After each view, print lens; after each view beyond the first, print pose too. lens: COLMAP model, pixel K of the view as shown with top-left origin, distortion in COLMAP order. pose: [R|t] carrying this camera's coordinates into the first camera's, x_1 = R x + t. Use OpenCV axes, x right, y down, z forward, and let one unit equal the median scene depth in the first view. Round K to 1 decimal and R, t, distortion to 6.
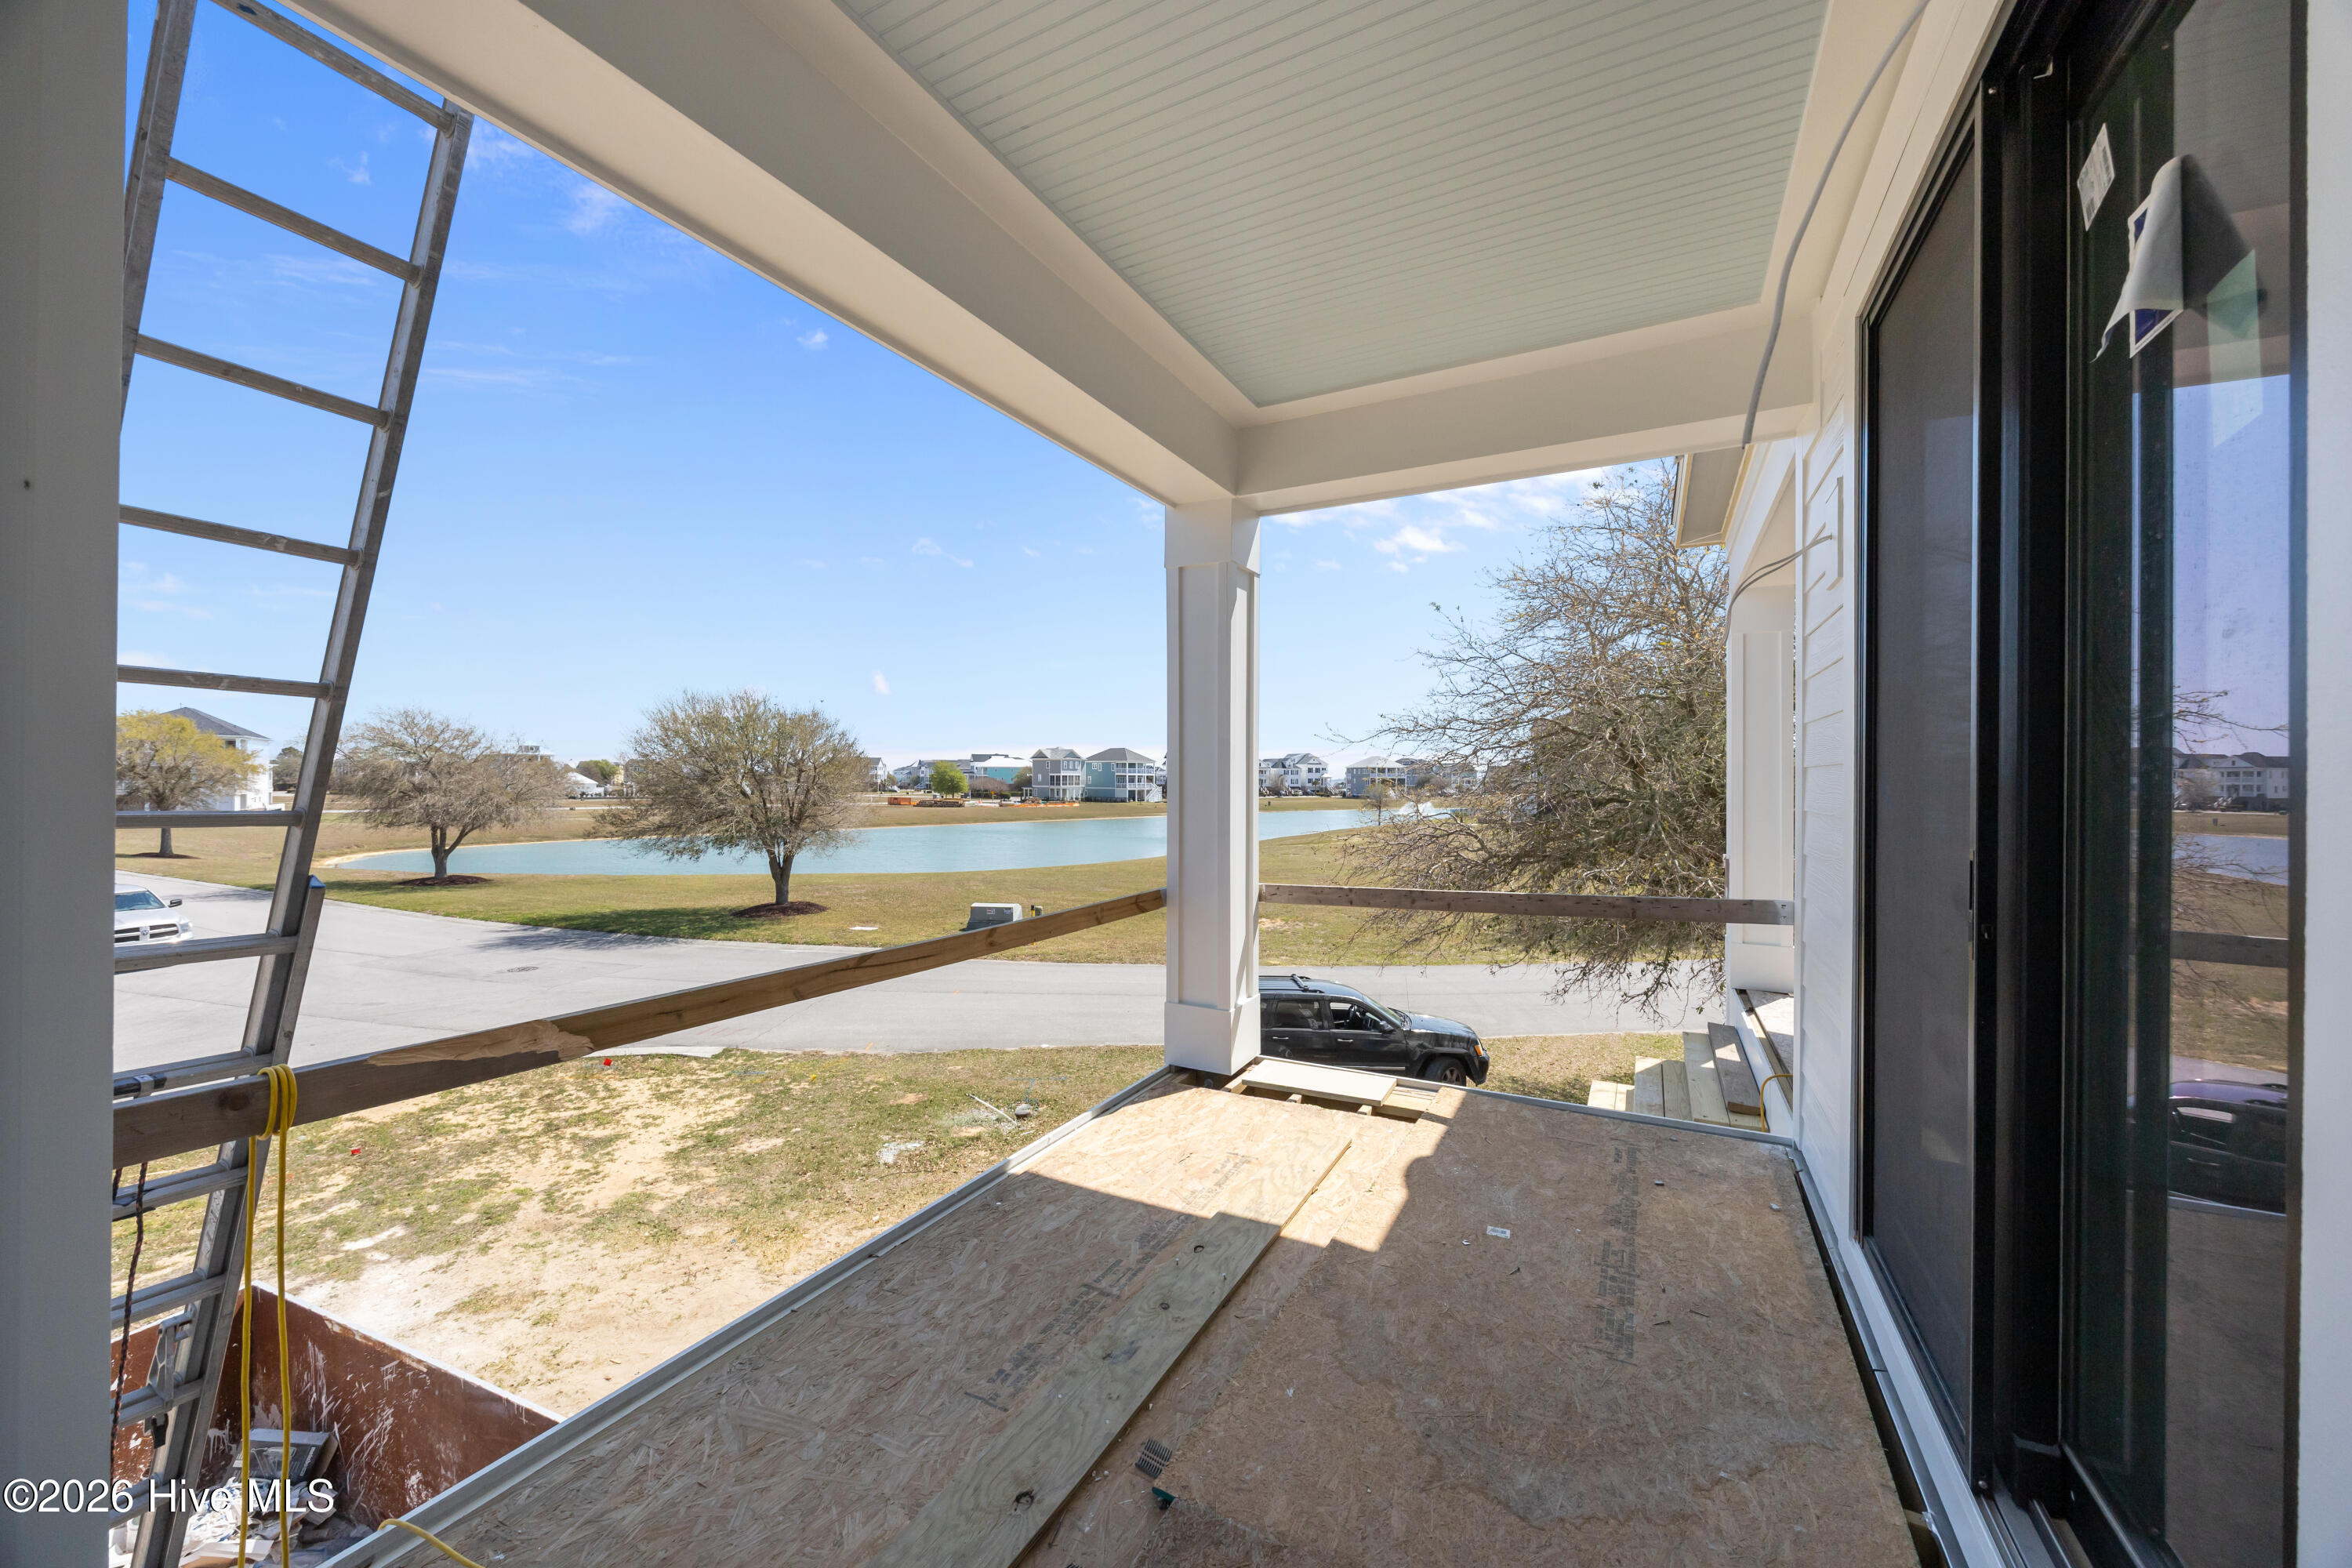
lens RADIAL K [[891.0, 0, 1185.9], [0, 891.0, 784.8], [0, 0, 1]] dist [-0.002476, -0.000045]
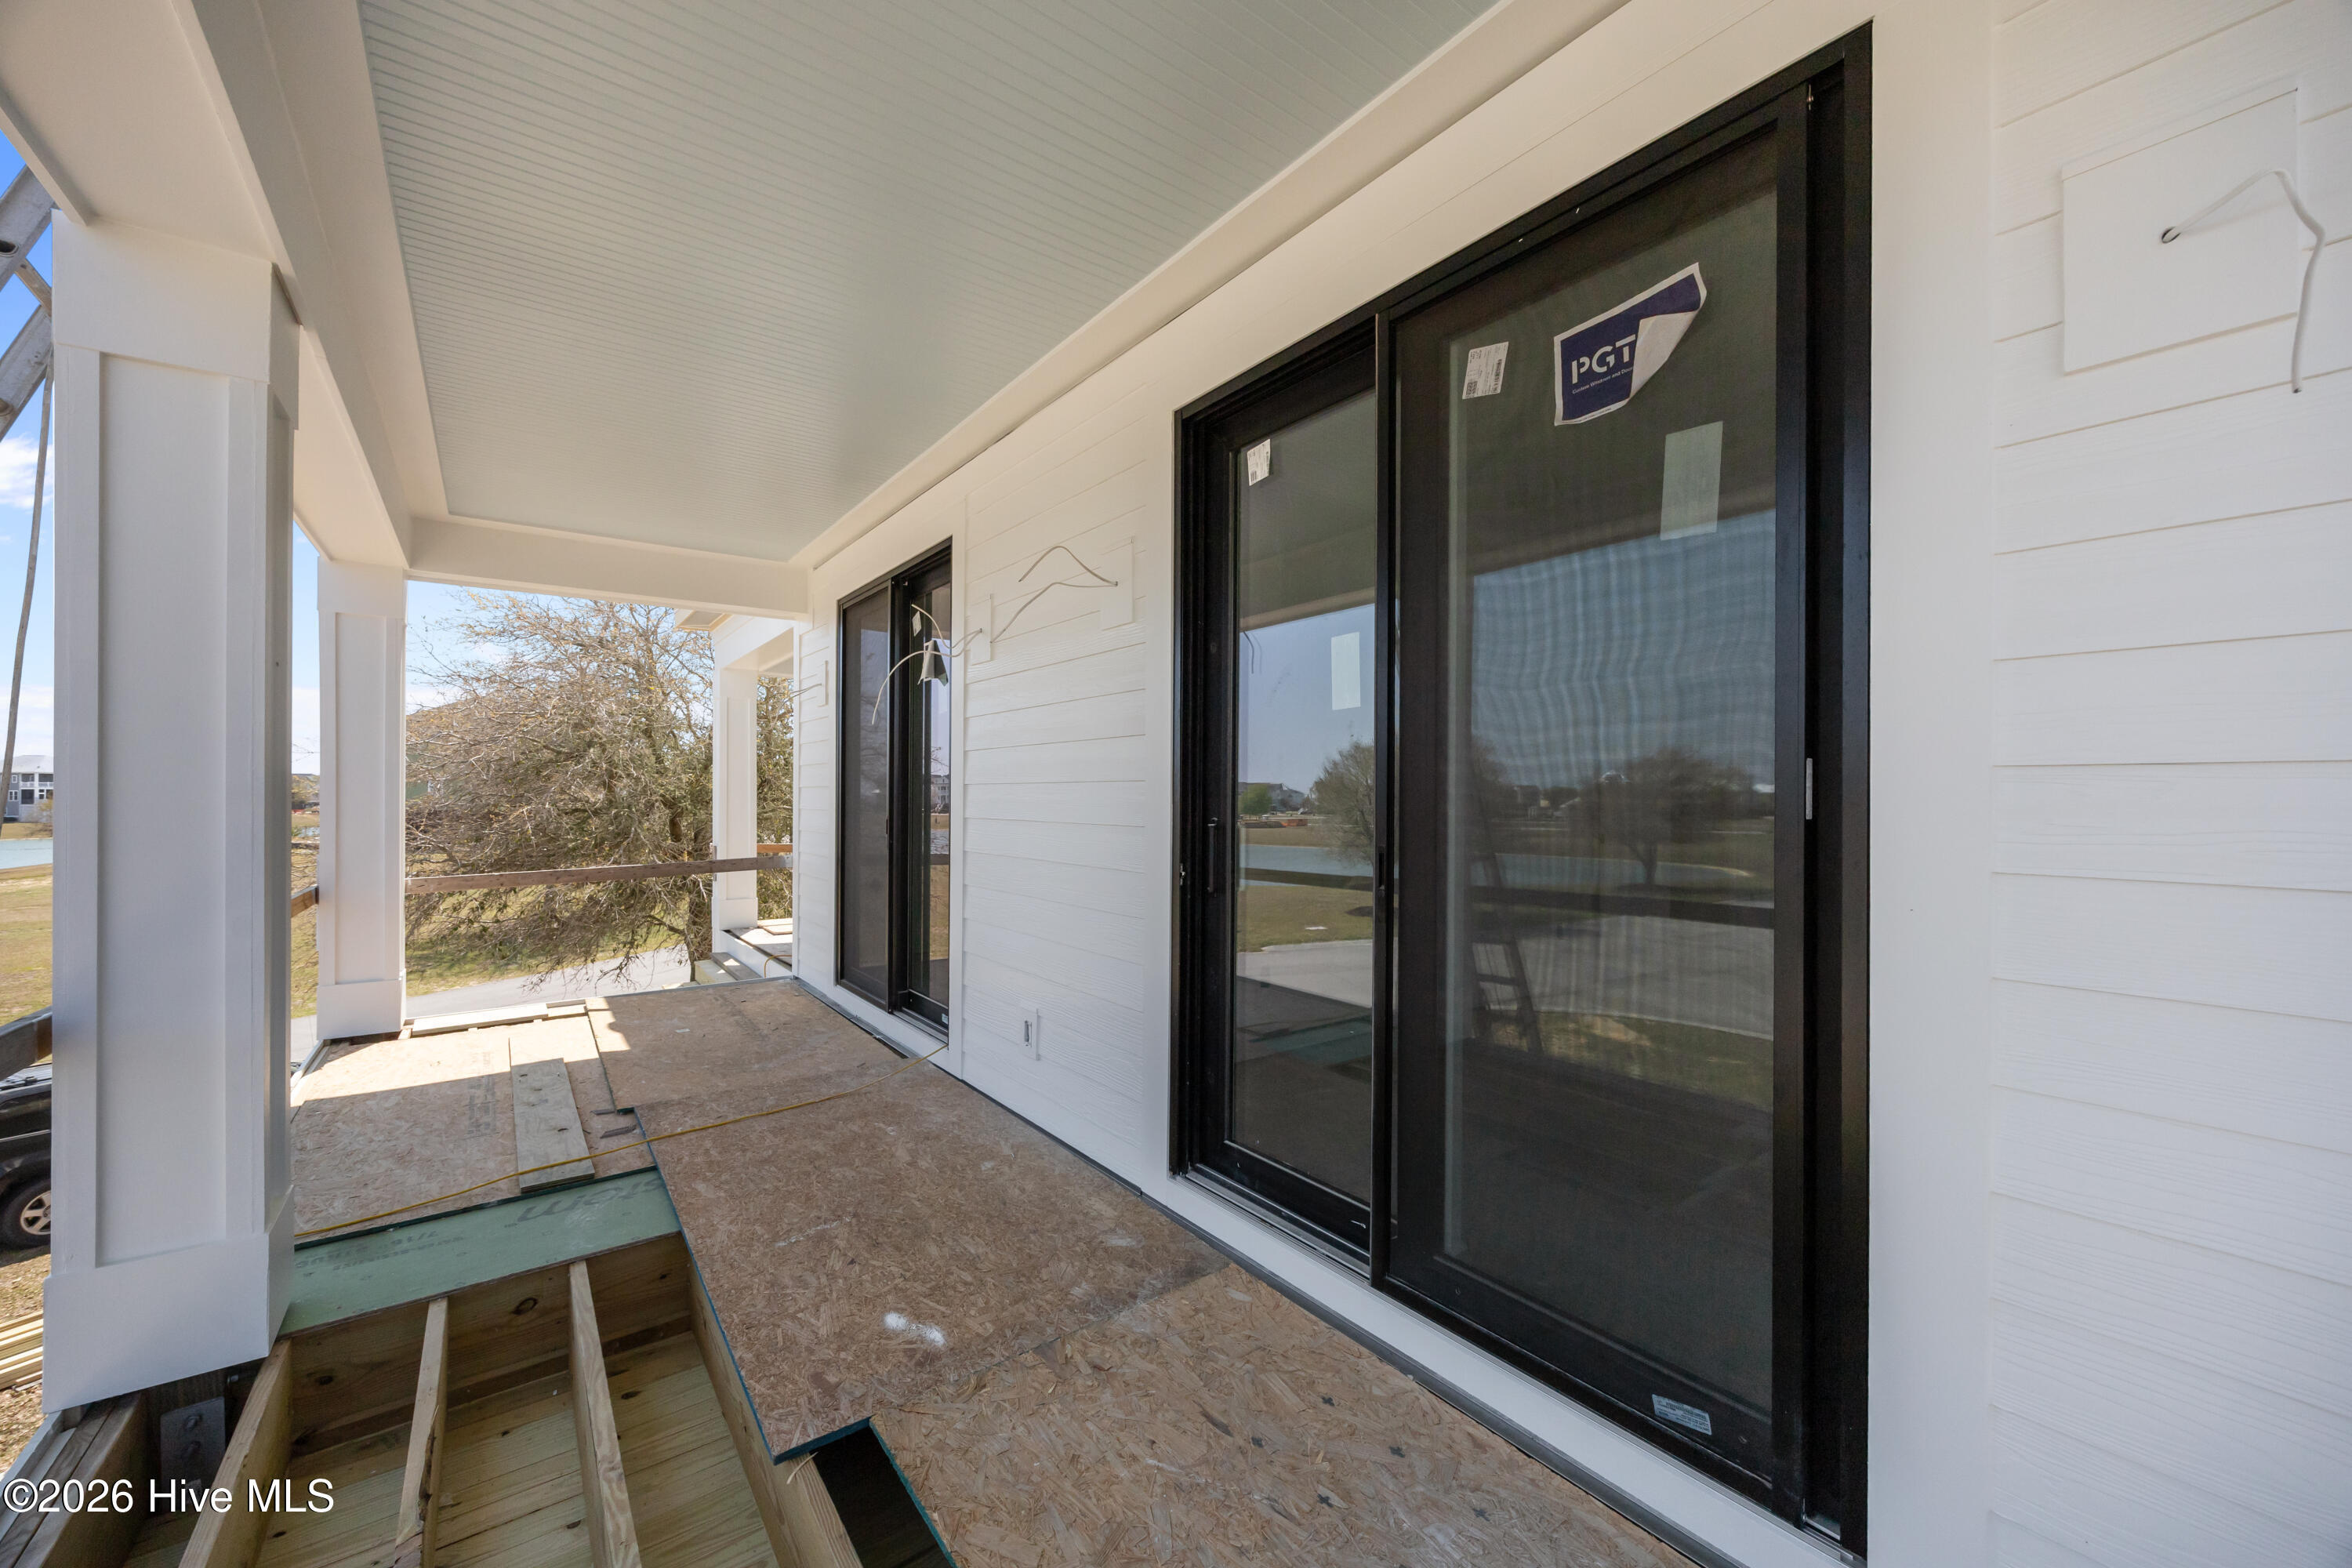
lens RADIAL K [[891.0, 0, 1185.9], [0, 891.0, 784.8], [0, 0, 1]] dist [-0.002476, -0.000045]
pose [[0.425800, 0.008819, 0.904774, -0.646367], [0.001721, 0.999943, -0.010556, -0.002680], [-0.904816, 0.006052, 0.425760, -0.556784]]
